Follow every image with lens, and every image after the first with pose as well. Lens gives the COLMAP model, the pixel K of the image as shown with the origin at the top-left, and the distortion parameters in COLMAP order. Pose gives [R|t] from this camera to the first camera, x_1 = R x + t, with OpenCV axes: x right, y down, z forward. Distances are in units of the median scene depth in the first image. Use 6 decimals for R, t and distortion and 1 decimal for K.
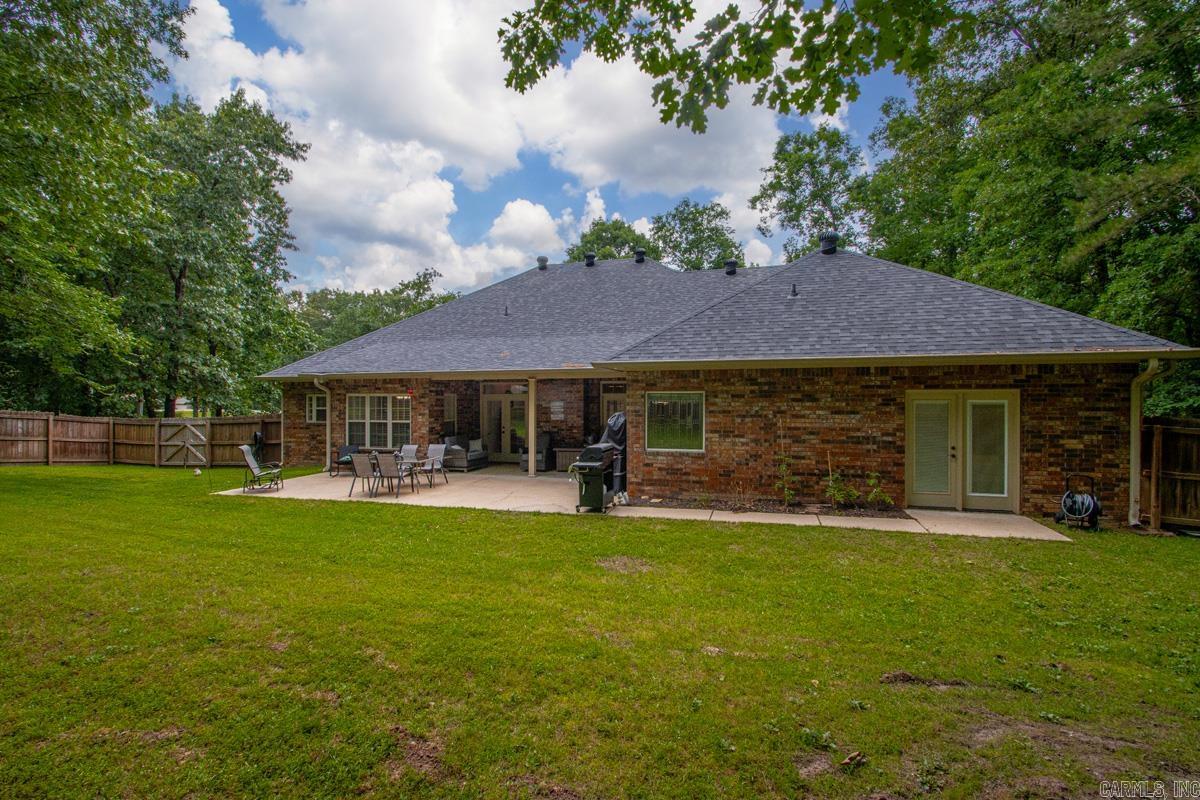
lens RADIAL K [[559.0, 0, 595.4], [0, 559.0, 400.4], [0, 0, 1]] dist [0.015664, -0.016876]
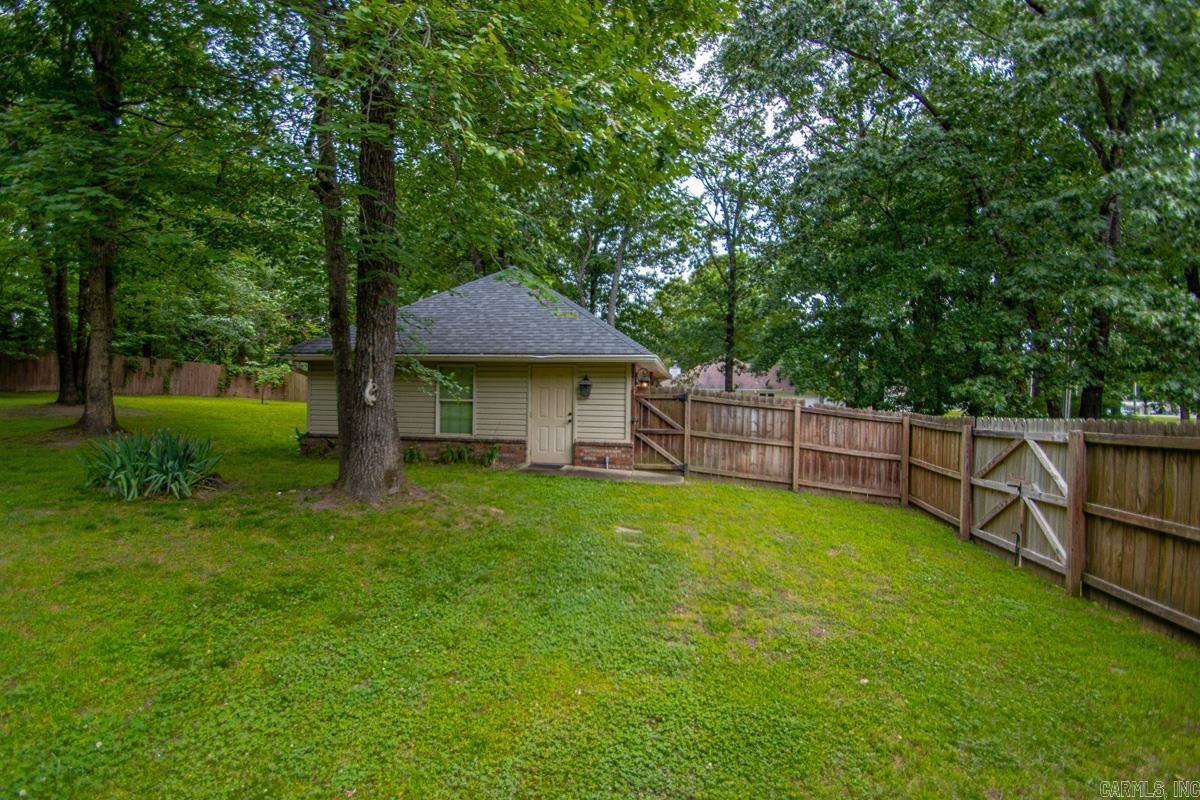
lens RADIAL K [[559.0, 0, 595.4], [0, 559.0, 400.4], [0, 0, 1]] dist [0.015664, -0.016876]
pose [[0.108327, 0.009191, -0.994073, -0.750788], [-0.018285, 0.999807, 0.007252, 0.039827], [0.993947, 0.017391, 0.108474, 1.266502]]
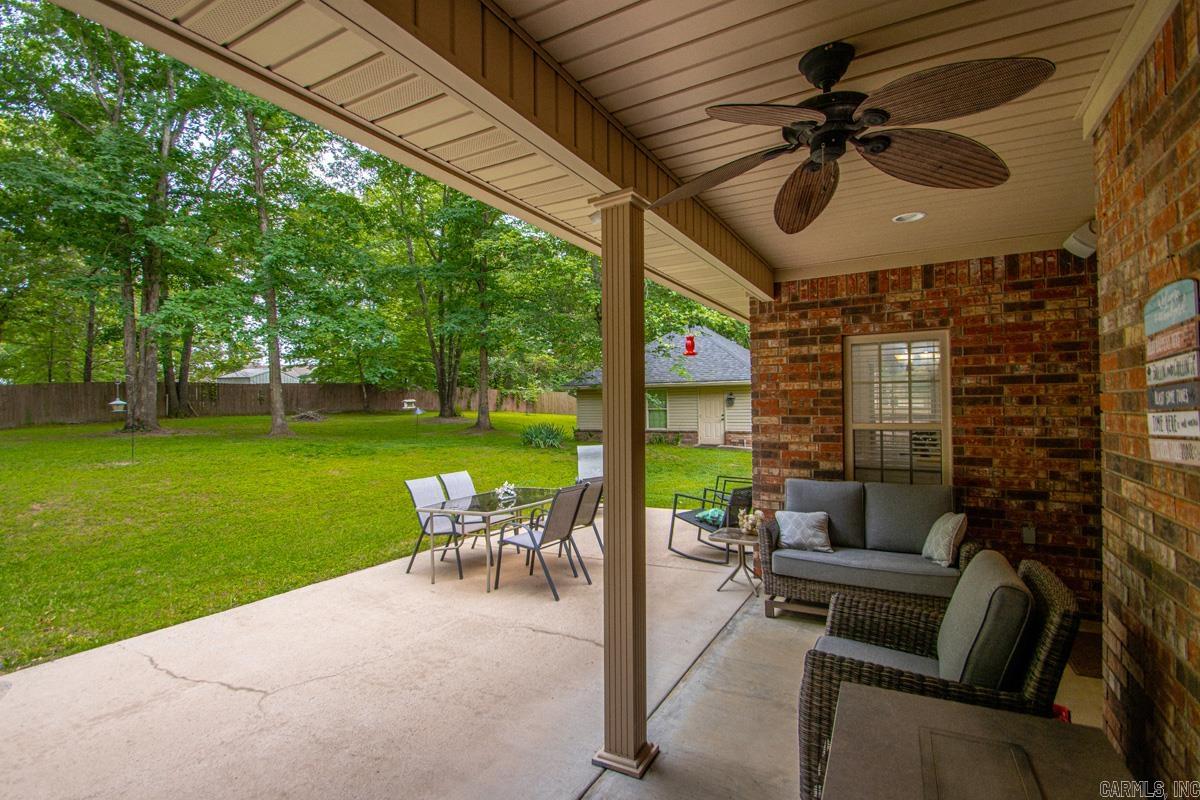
lens RADIAL K [[563.7, 0, 589.9], [0, 563.7, 401.3], [0, 0, 1]] dist [0.020107, -0.019688]
pose [[-0.239013, -0.002848, -0.971012, 0.060766], [0.011607, 0.999916, -0.005789, 0.034596], [0.970947, -0.012654, -0.238960, 1.352656]]
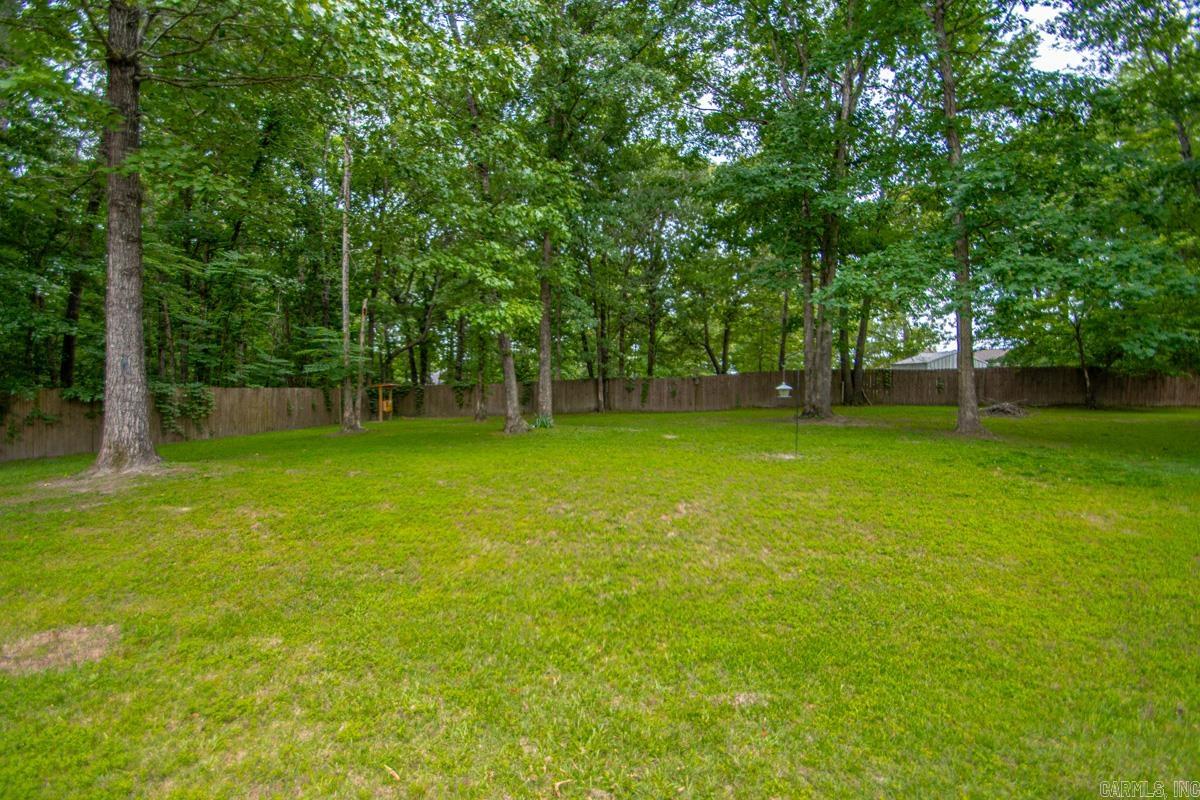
lens RADIAL K [[557.5, 0, 575.9], [0, 557.5, 404.5], [0, 0, 1]] dist [0.012975, -0.014545]
pose [[-0.972662, -0.005367, -0.232163, -0.195848], [-0.009833, 0.999788, 0.018081, 0.035439], [0.232017, 0.019870, -0.972509, 1.075919]]
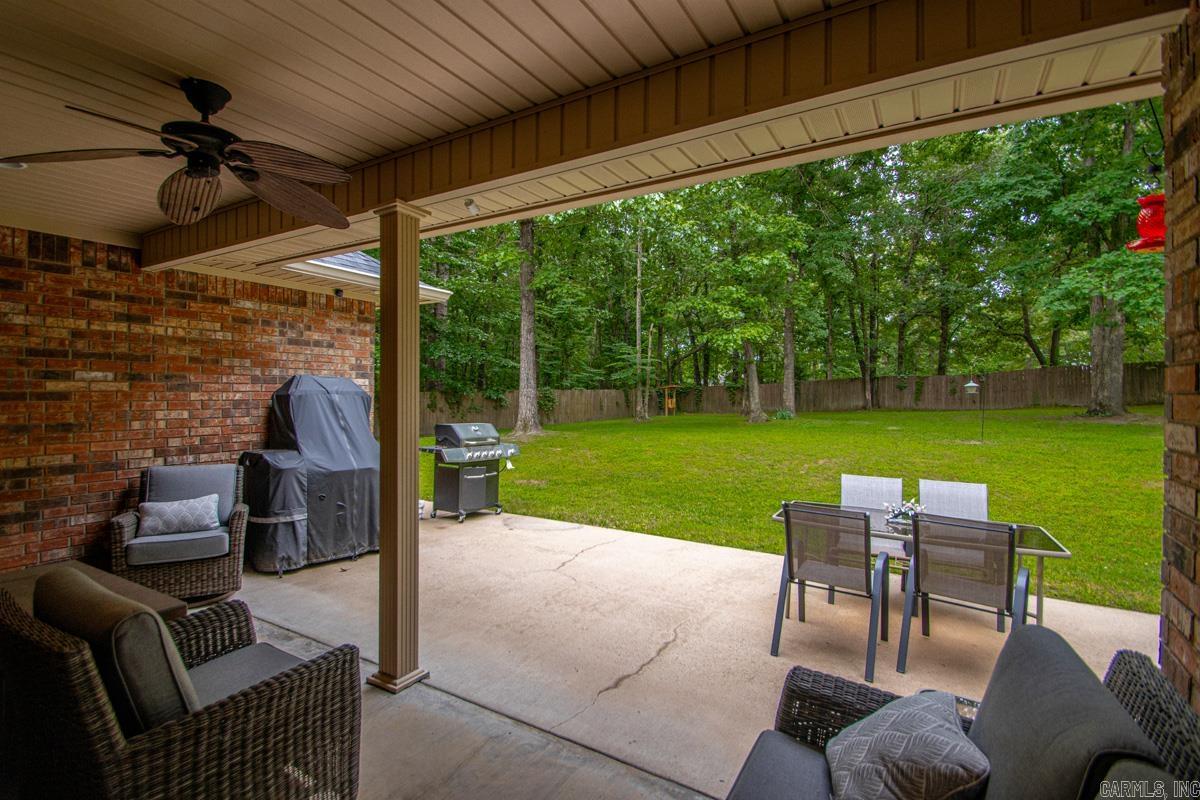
lens RADIAL K [[557.5, 0, 575.9], [0, 557.5, 404.5], [0, 0, 1]] dist [0.012975, -0.014545]
pose [[-0.960514, -0.008601, 0.278099, -0.297080], [-0.002965, 0.999782, 0.020682, 0.038497], [-0.278216, 0.019040, -0.960330, 1.531001]]
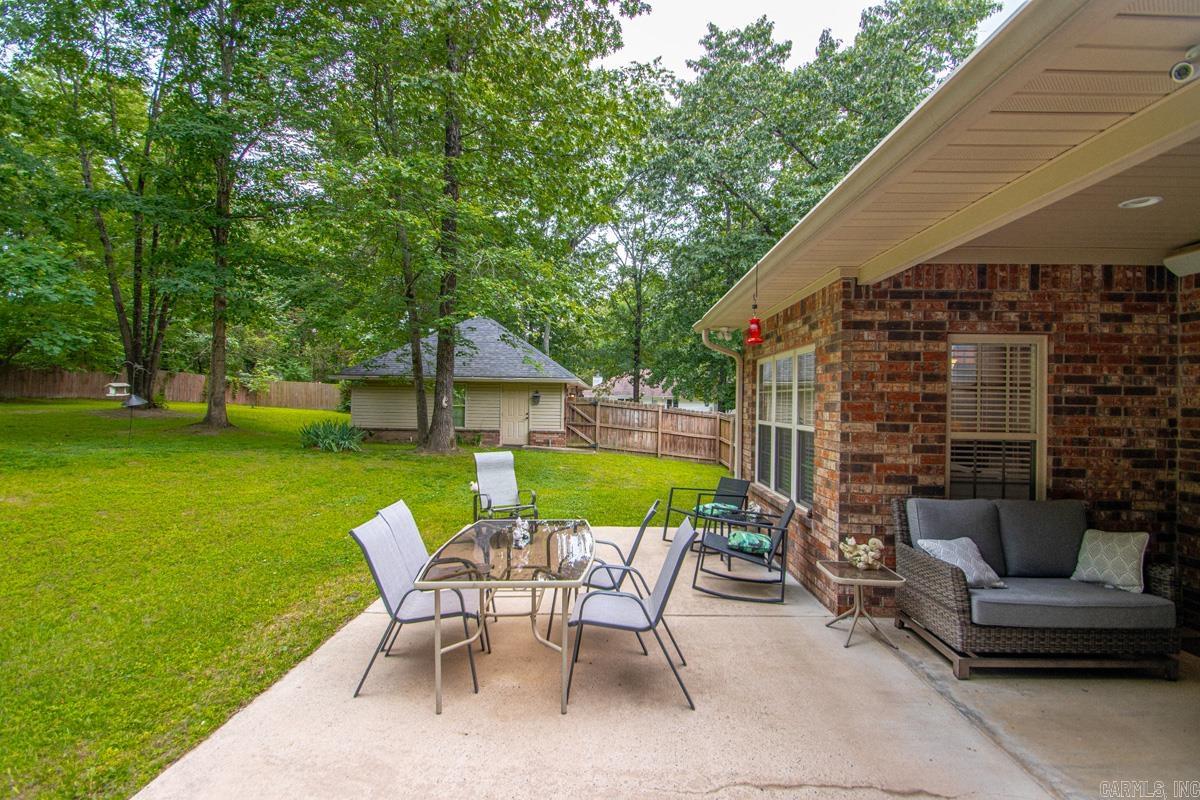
lens RADIAL K [[559.0, 0, 595.4], [0, 559.0, 400.4], [0, 0, 1]] dist [0.015664, -0.016876]
pose [[0.239114, 0.000500, -0.970991, -0.087361], [-0.018454, 0.999822, -0.004029, 0.035682], [0.970816, 0.018882, 0.239081, 1.127172]]
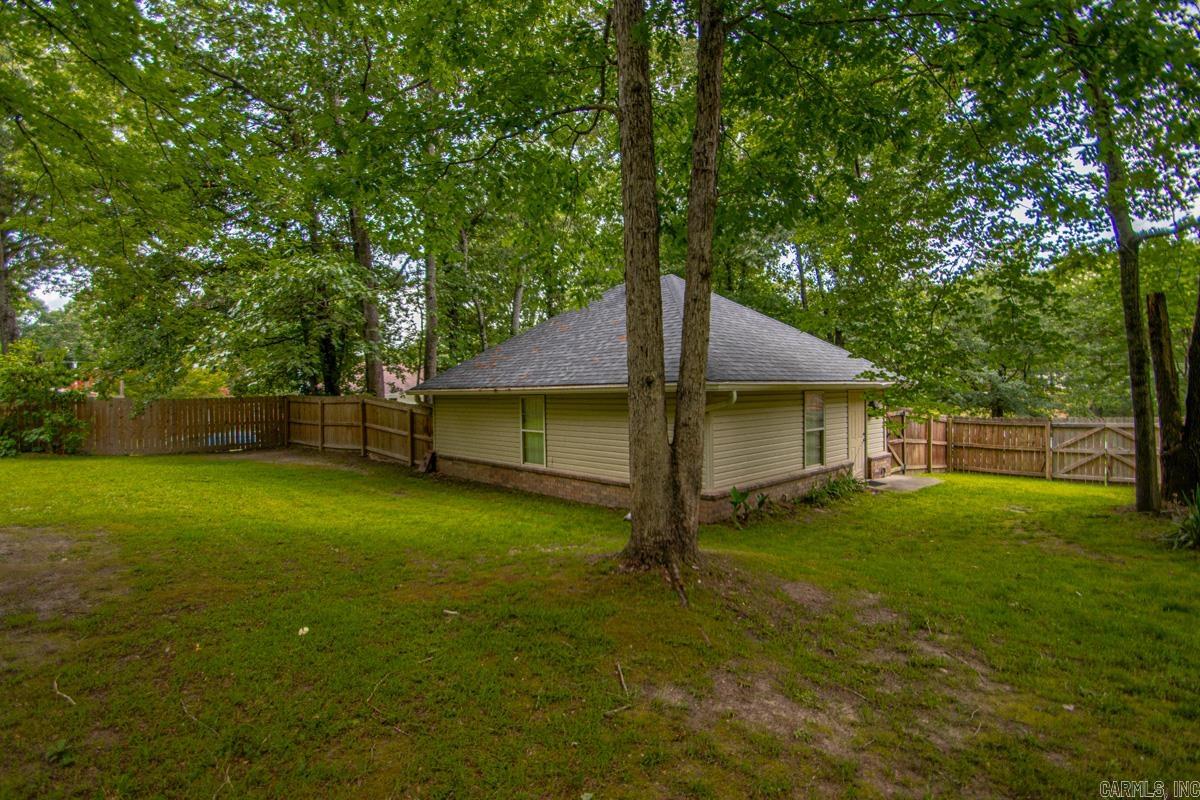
lens RADIAL K [[559.0, 0, 595.4], [0, 559.0, 400.4], [0, 0, 1]] dist [0.015664, -0.016876]
pose [[0.859066, -0.005706, -0.511833, -1.696037], [0.013991, 0.999826, 0.012337, -0.019682], [0.511673, -0.017759, 0.858996, 0.017519]]
